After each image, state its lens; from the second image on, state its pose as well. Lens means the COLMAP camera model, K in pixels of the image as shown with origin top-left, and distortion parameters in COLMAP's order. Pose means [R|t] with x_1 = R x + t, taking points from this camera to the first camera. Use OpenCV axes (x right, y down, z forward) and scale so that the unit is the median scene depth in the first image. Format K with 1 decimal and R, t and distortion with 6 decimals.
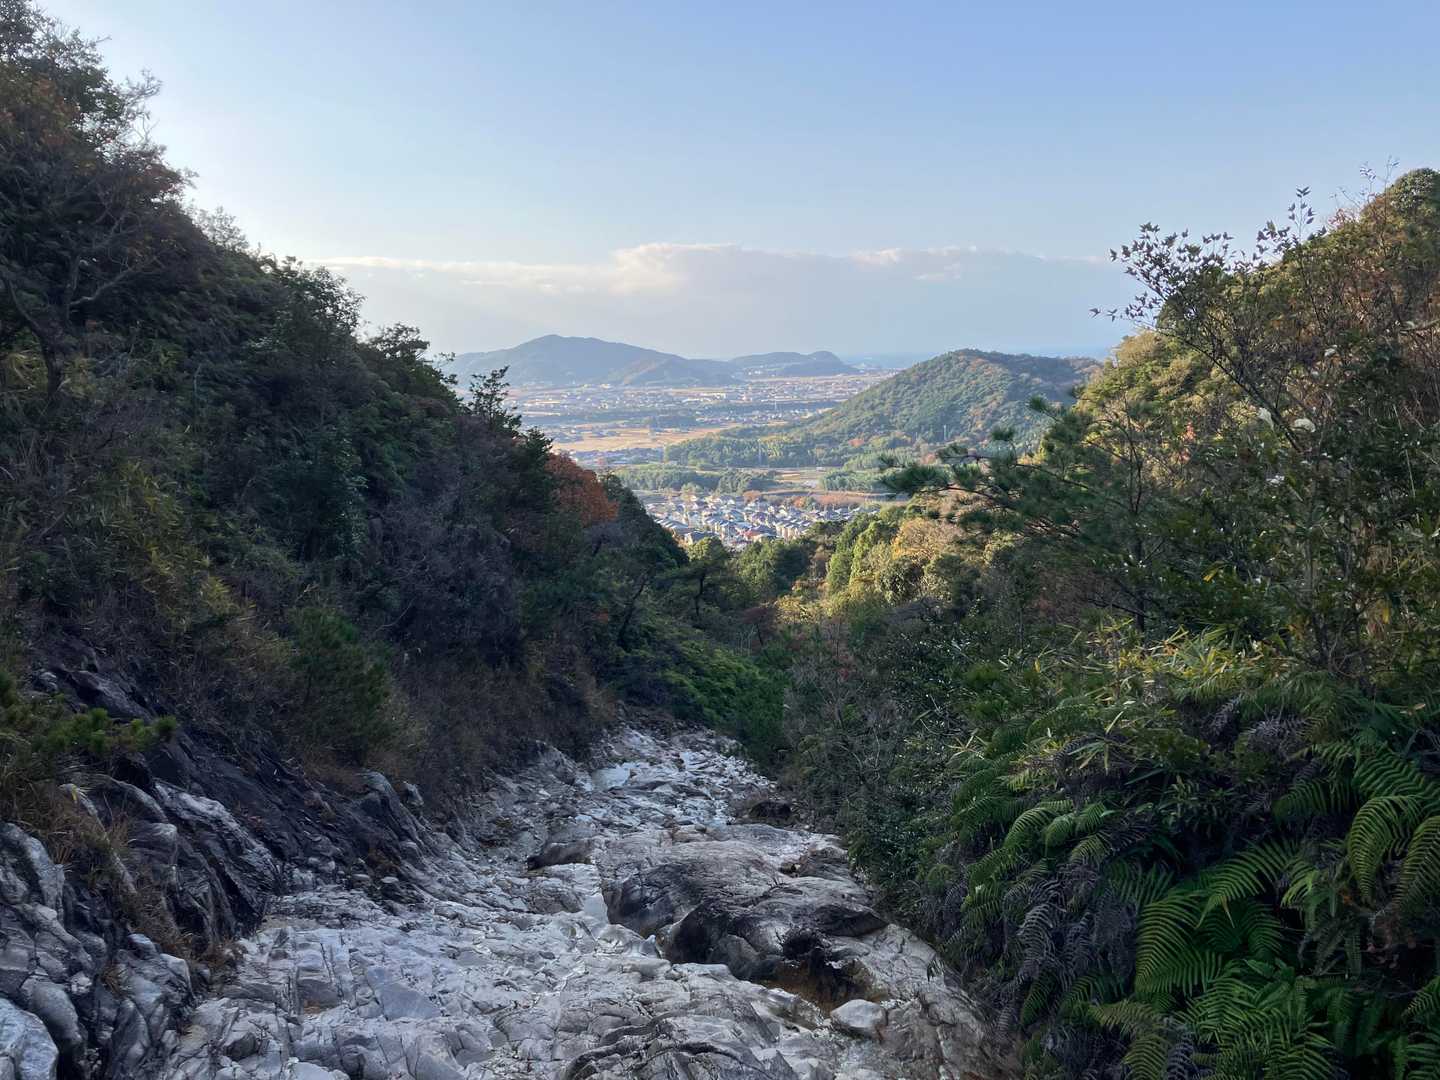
lens RADIAL K [[1003.2, 0, 720.0], [0, 1003.2, 540.0], [0, 0, 1]] dist [0.003866, -0.002466]
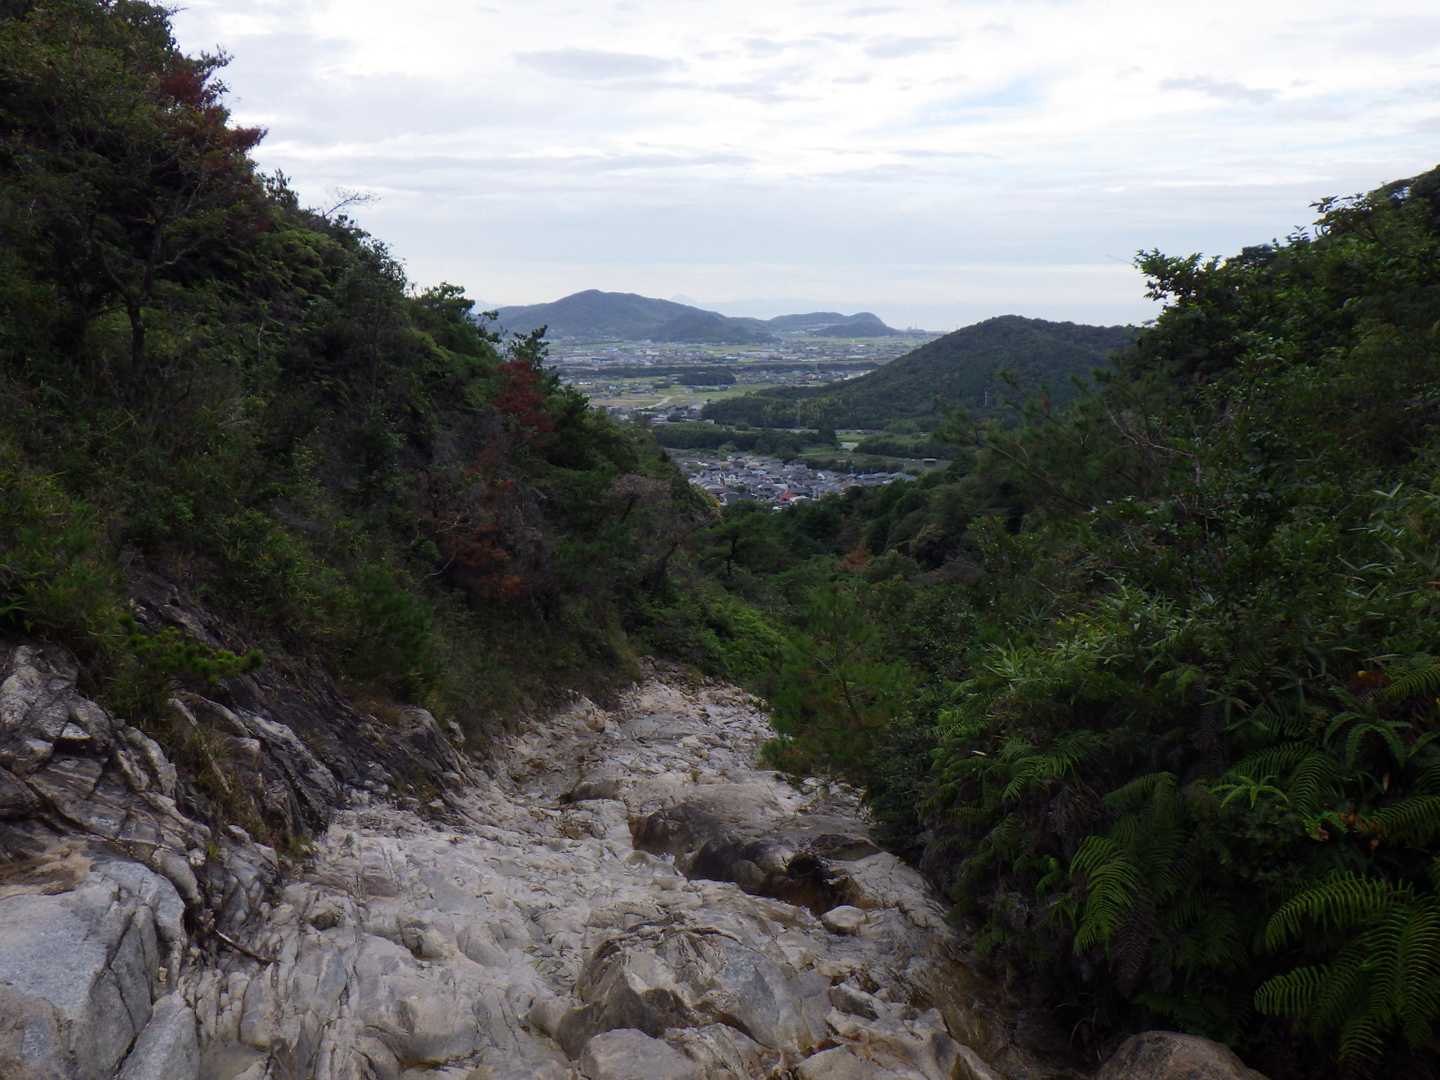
lens RADIAL K [[1003.2, 0, 720.0], [0, 1003.2, 540.0], [0, 0, 1]] dist [0.003866, -0.002466]
pose [[0.998990, 0.030426, -0.033056, 0.012212], [-0.029119, 0.998801, 0.039353, -0.003416], [0.034213, -0.038351, 0.998678, -0.101407]]
